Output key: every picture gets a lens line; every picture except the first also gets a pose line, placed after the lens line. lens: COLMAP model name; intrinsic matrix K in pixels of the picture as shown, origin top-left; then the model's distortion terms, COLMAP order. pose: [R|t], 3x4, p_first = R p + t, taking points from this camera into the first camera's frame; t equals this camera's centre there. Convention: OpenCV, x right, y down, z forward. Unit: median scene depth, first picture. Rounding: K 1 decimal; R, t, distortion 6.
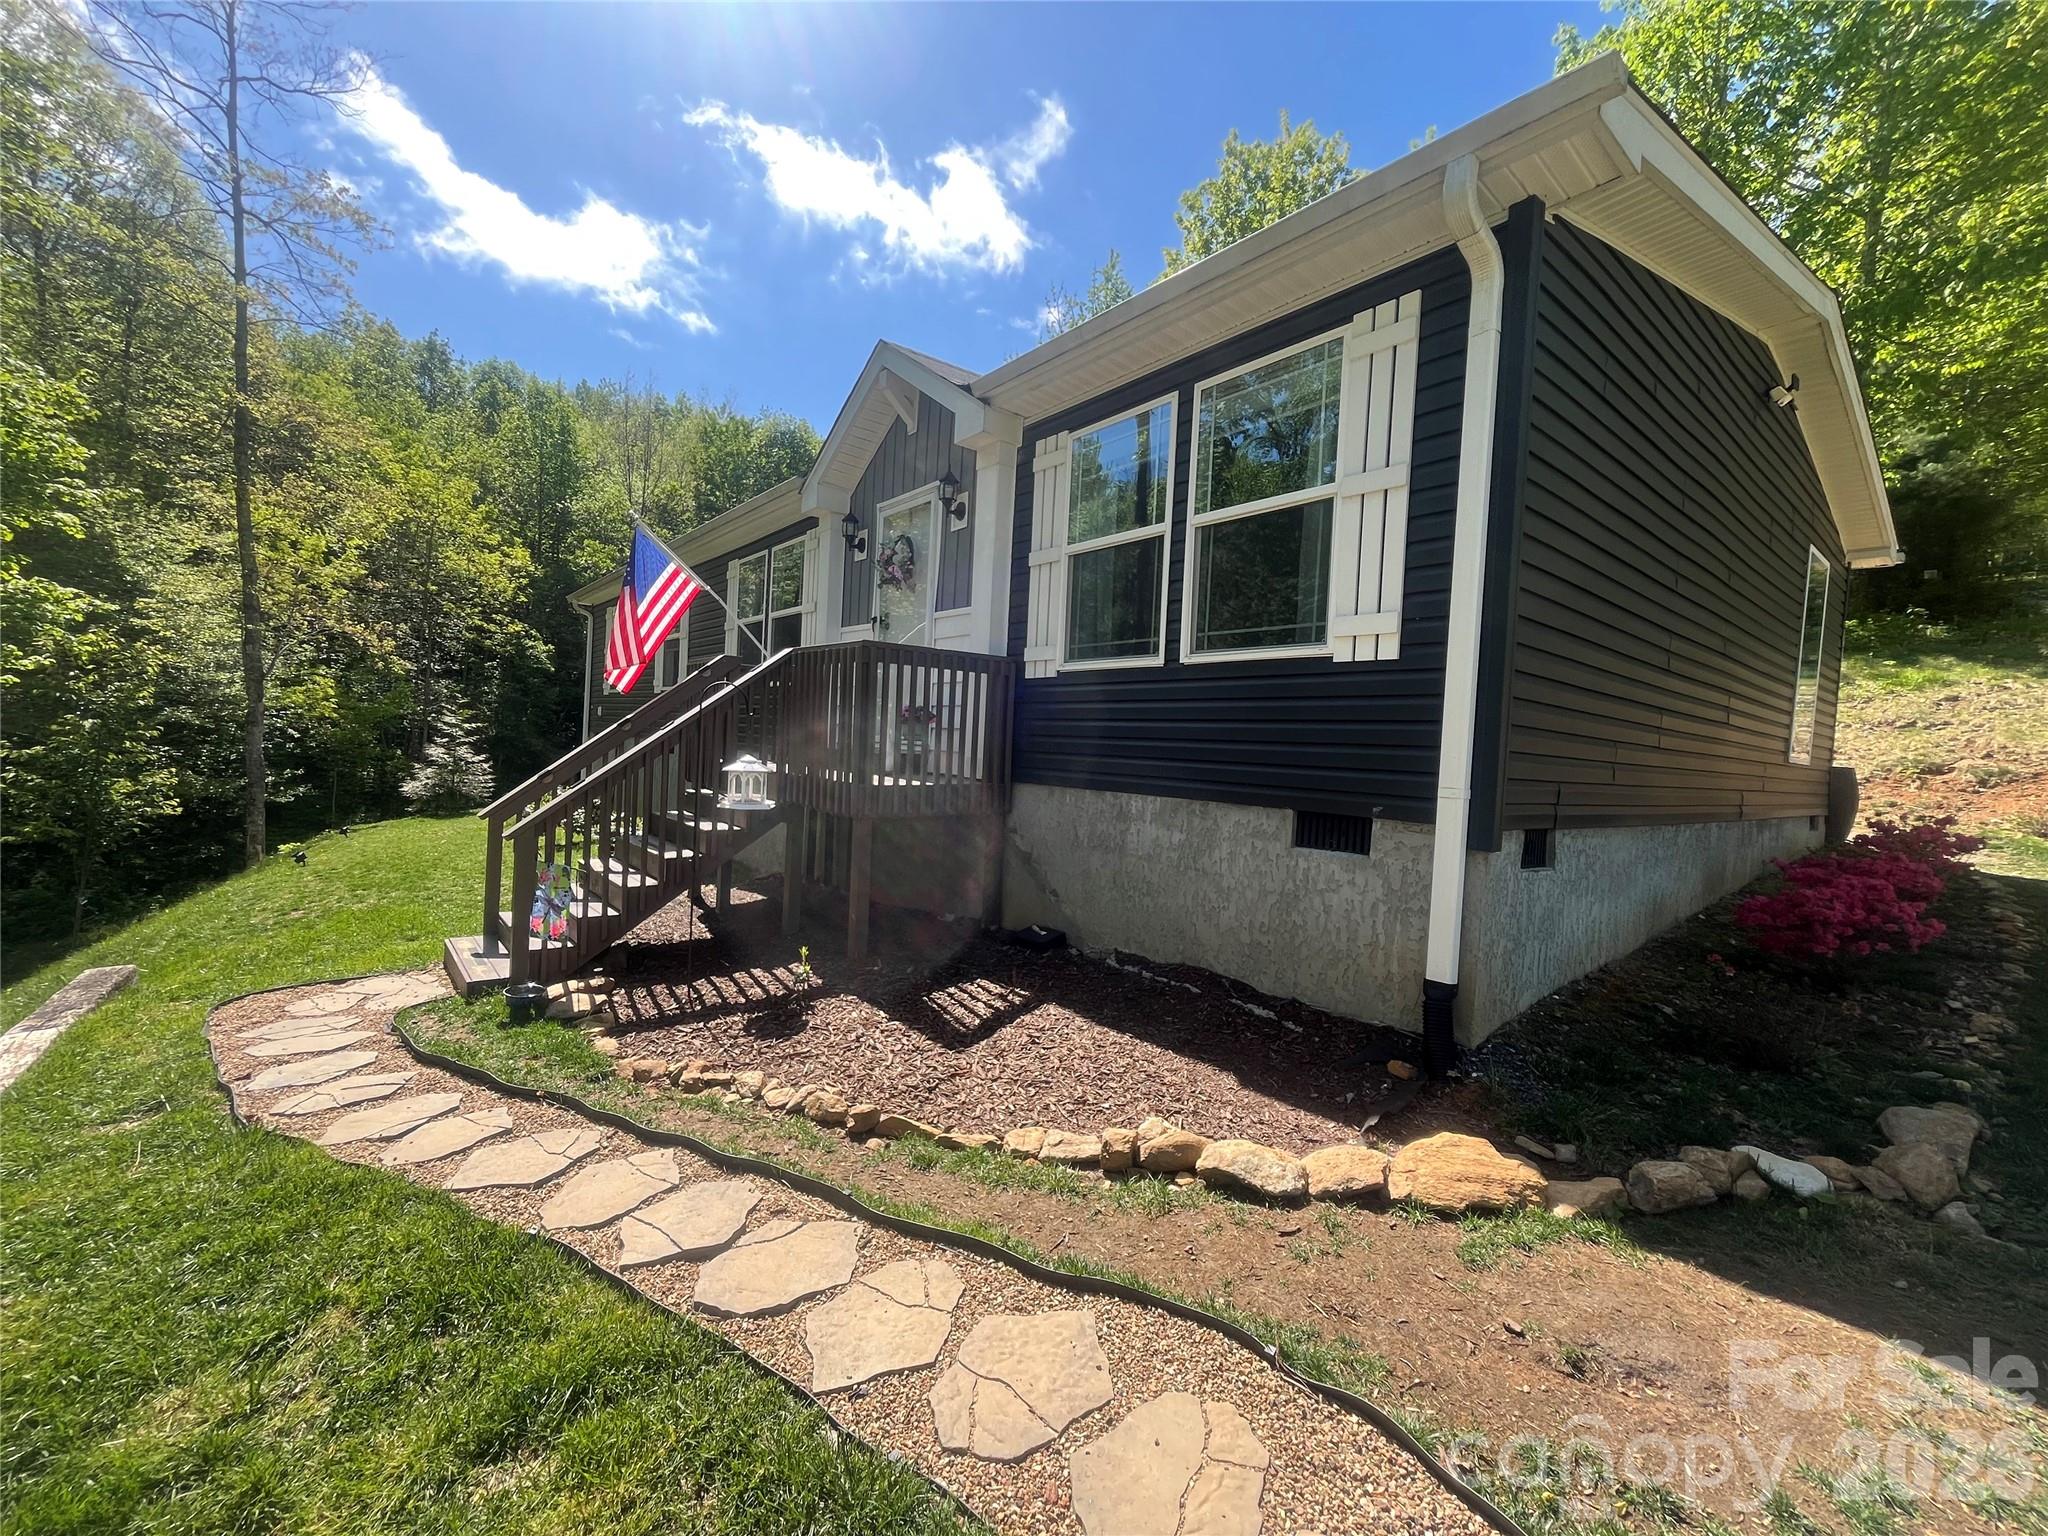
lens RADIAL K [[840.4, 0, 1009.3], [0, 840.4, 771.8], [0, 0, 1]] dist [-0.004771, -0.000820]
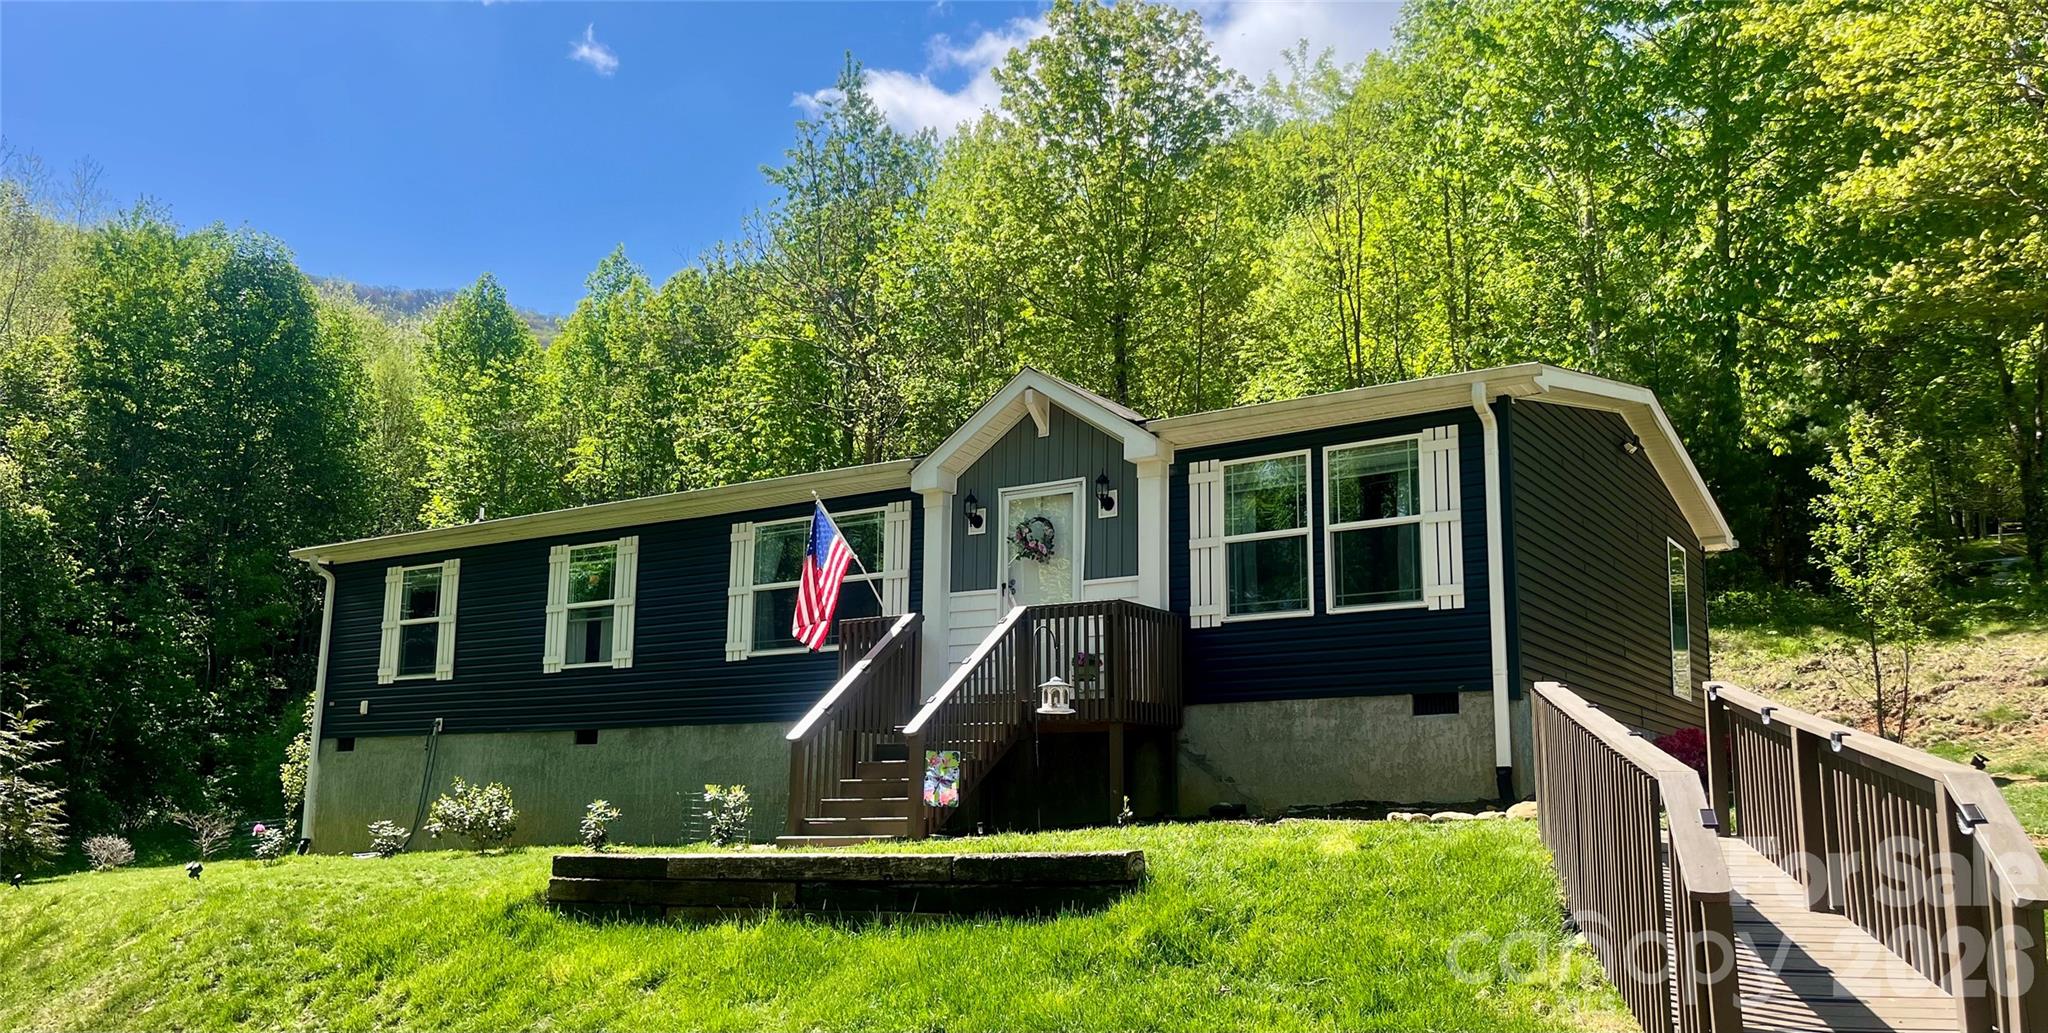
lens RADIAL K [[1597.1, 0, 1027.1], [0, 1597.1, 581.4], [0, 0, 1]] dist [0.075030, -0.108646]
pose [[0.949581, 0.008538, 0.313407, -1.045748], [0.049197, 0.983188, -0.175844, 0.257289], [-0.309639, 0.182397, 0.933196, -1.360311]]
